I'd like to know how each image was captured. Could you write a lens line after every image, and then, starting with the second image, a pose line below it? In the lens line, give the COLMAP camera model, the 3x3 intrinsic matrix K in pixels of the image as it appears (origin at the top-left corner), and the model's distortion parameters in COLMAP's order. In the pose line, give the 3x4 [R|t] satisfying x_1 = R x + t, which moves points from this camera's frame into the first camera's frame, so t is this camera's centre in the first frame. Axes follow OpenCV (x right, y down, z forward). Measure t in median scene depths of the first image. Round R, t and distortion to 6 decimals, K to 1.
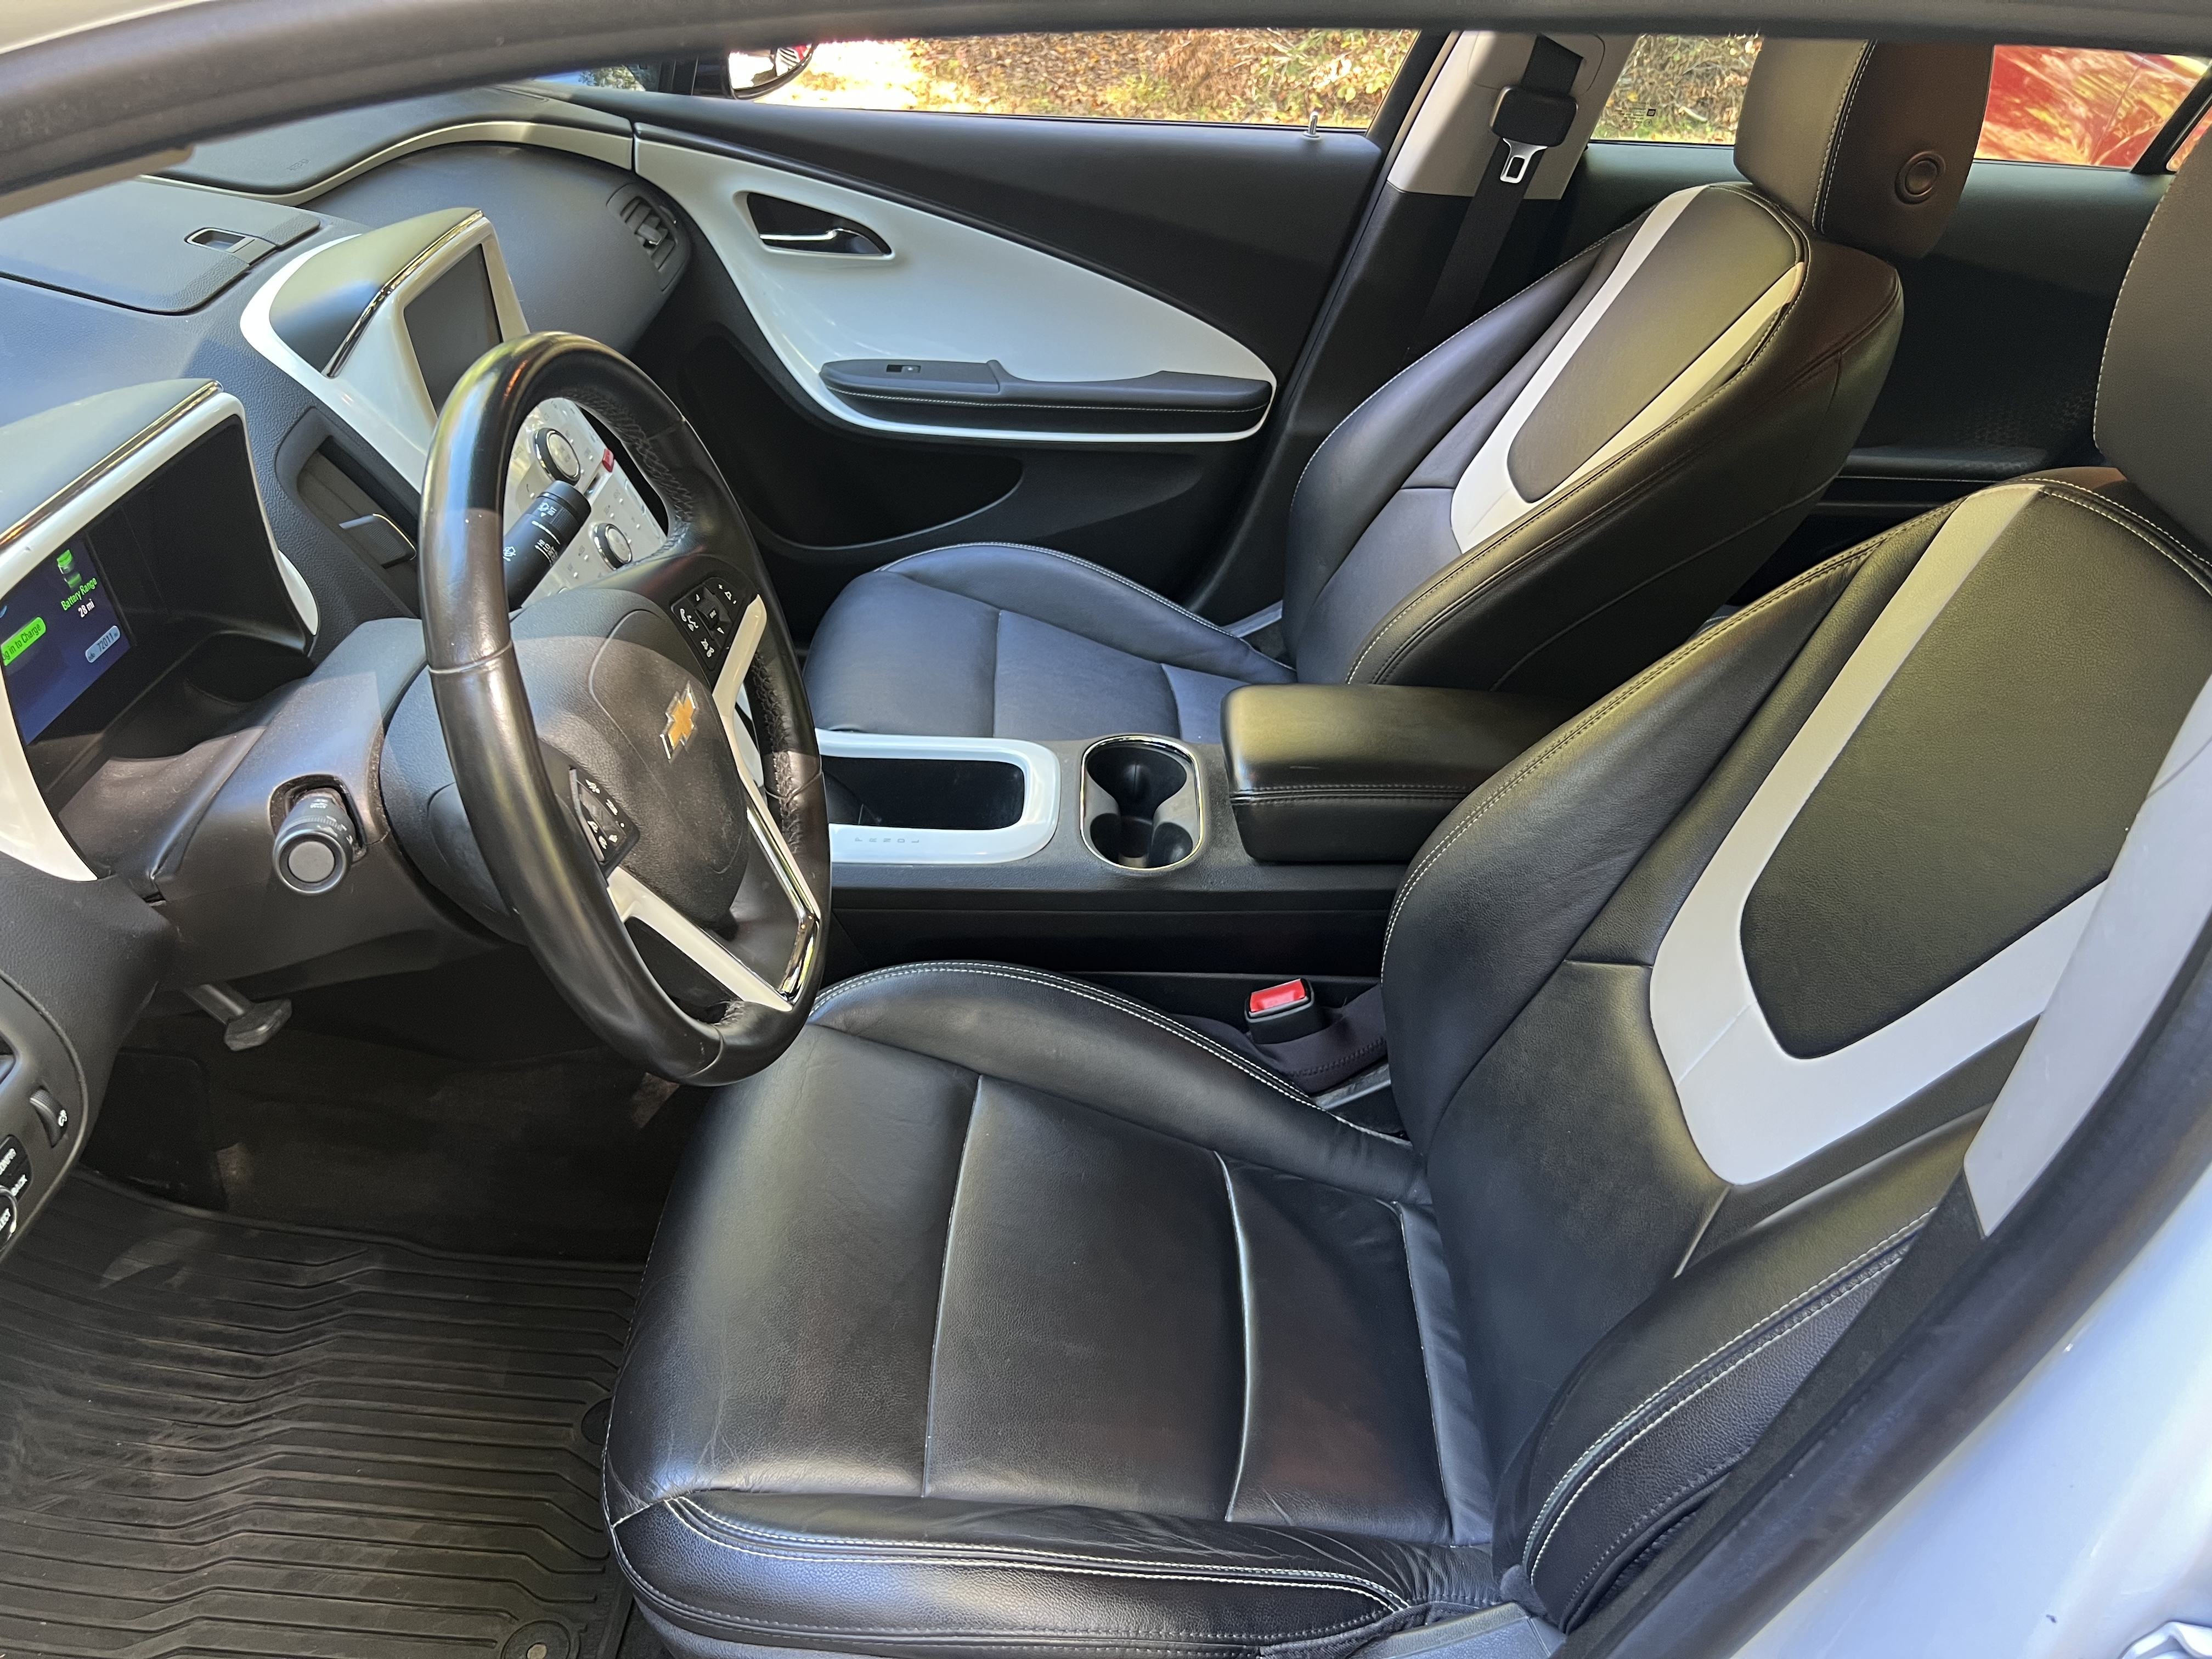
lens RADIAL K [[1662.3, 0, 1121.8], [0, 1662.3, 839.7], [0, 0, 1]] dist [0.053439, -0.058870]
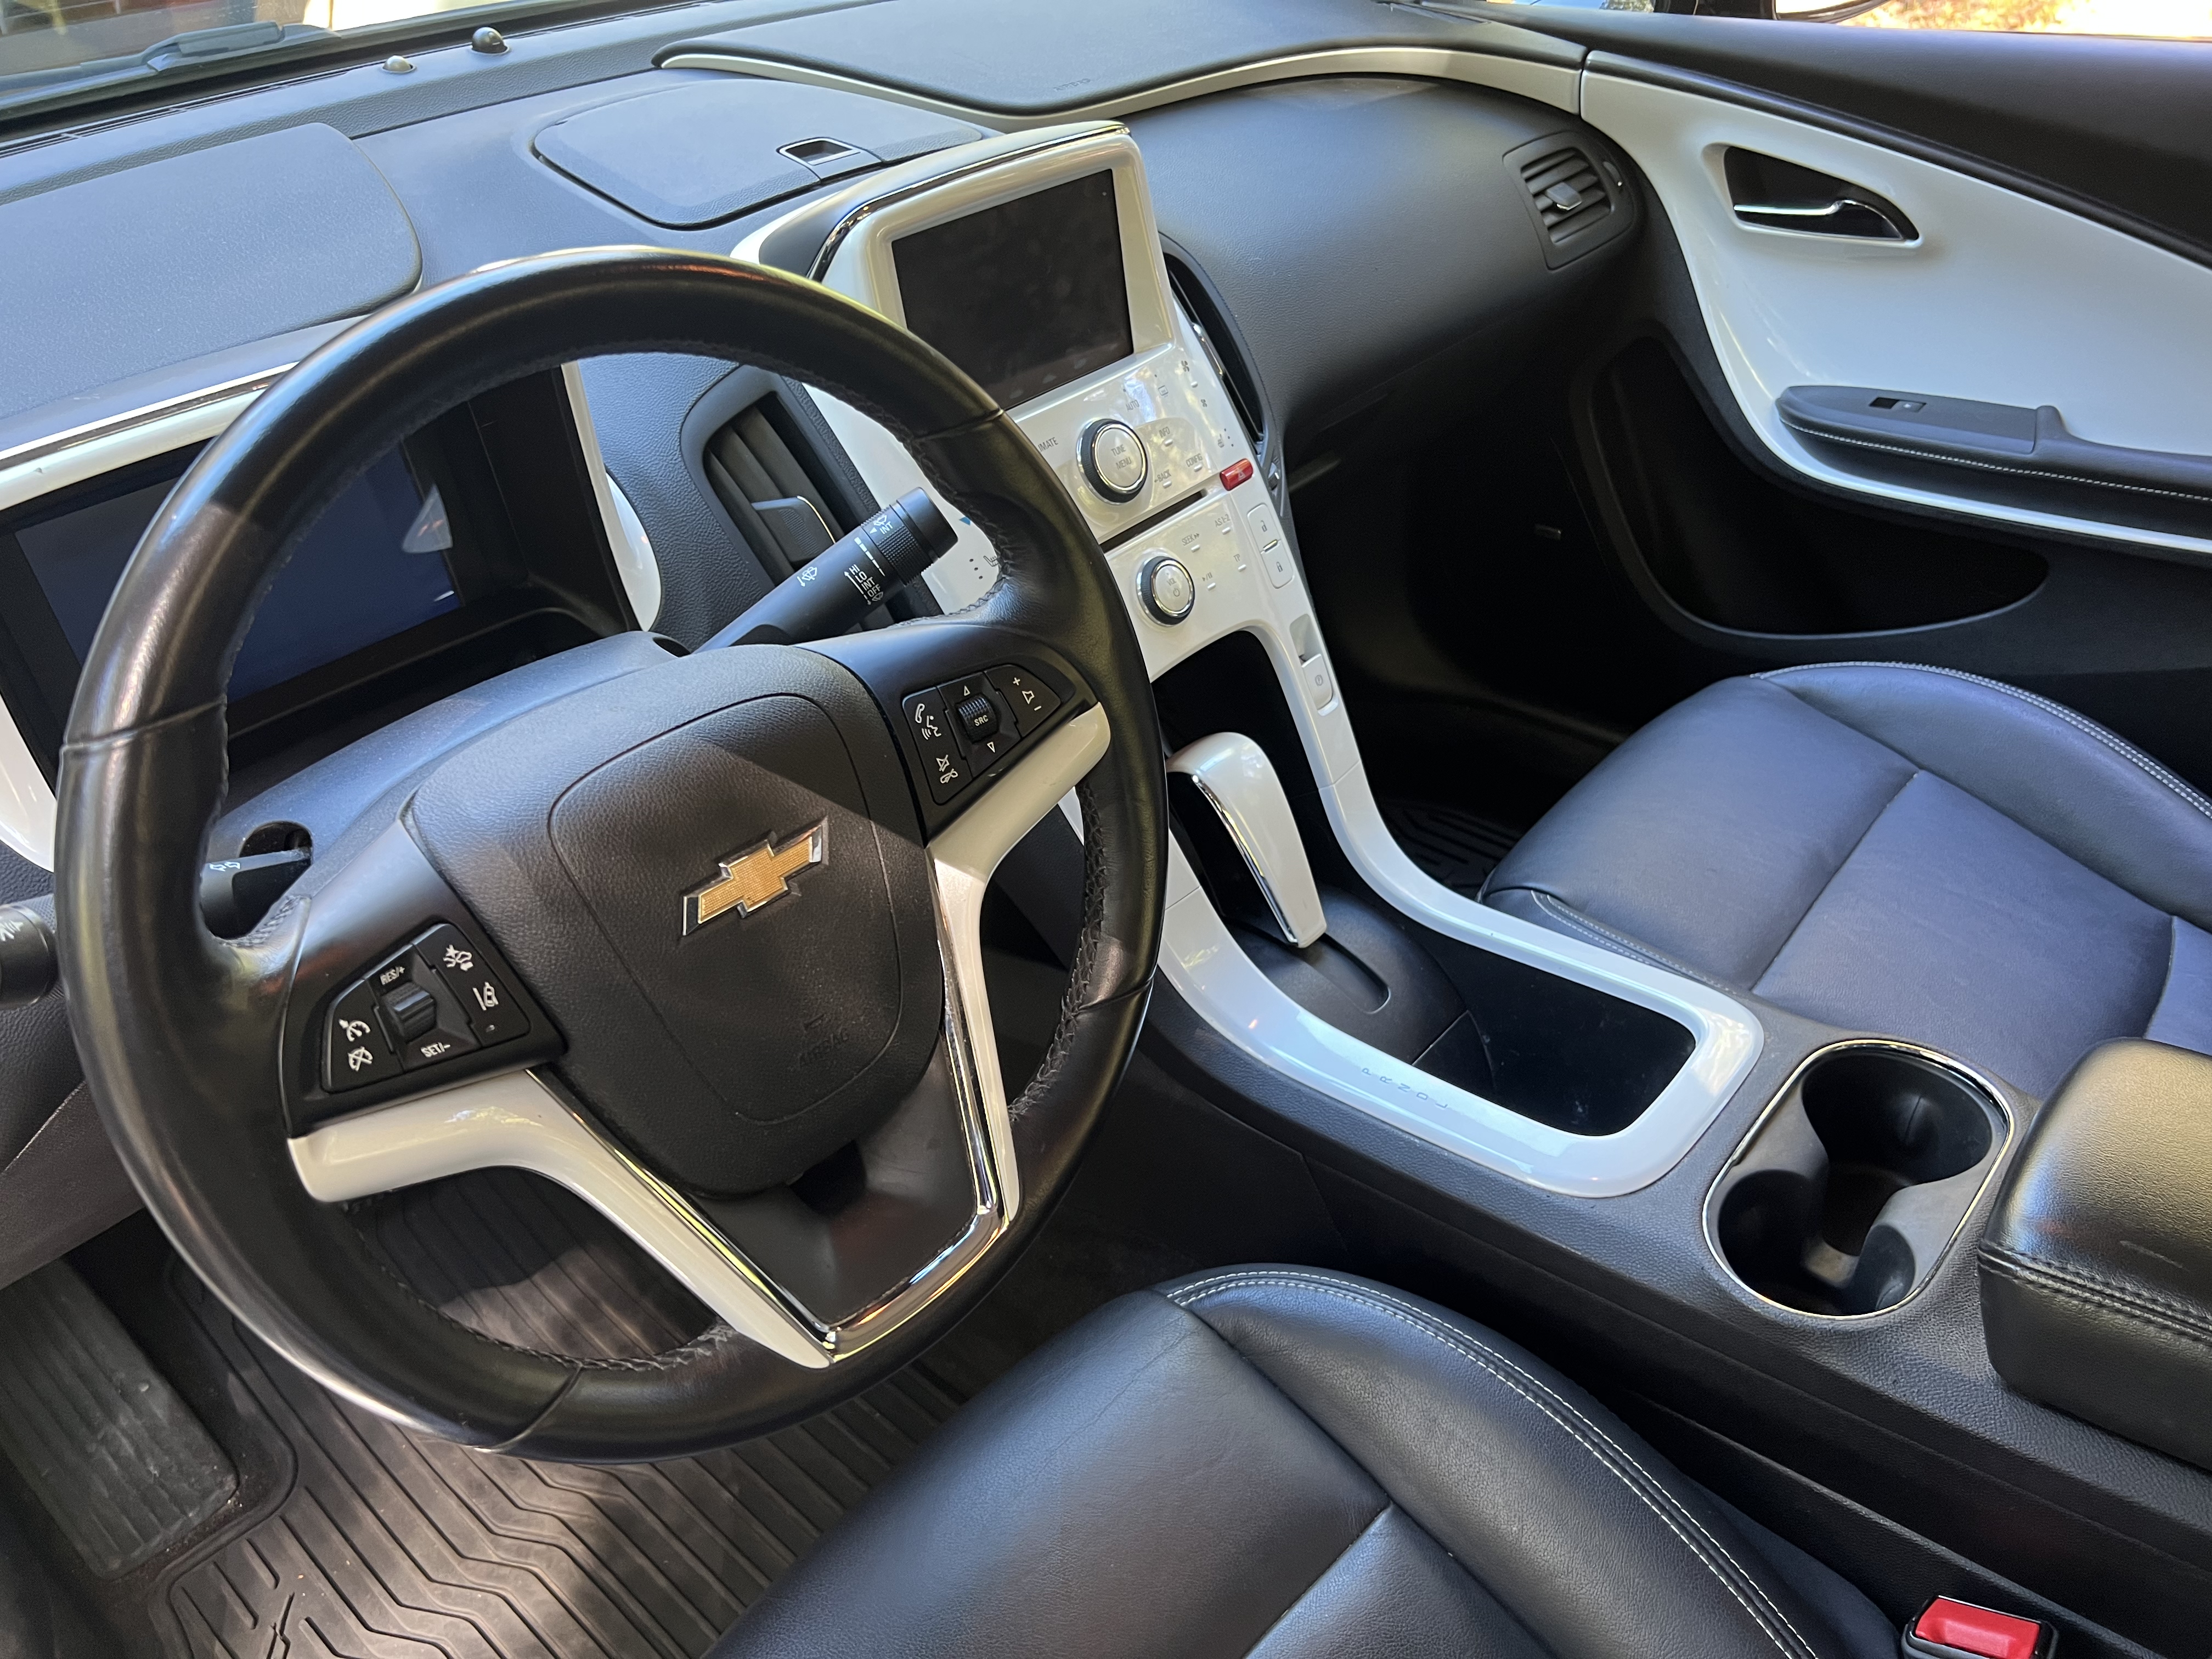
lens RADIAL K [[1662.3, 0, 1102.9], [0, 1662.3, 843.7], [0, 0, 1]] dist [0.053439, -0.058870]
pose [[0.746747, 0.270261, -0.607724, 0.107590], [-0.272108, 0.957894, 0.091629, -0.089713], [0.606899, 0.096943, 0.788845, 0.293339]]
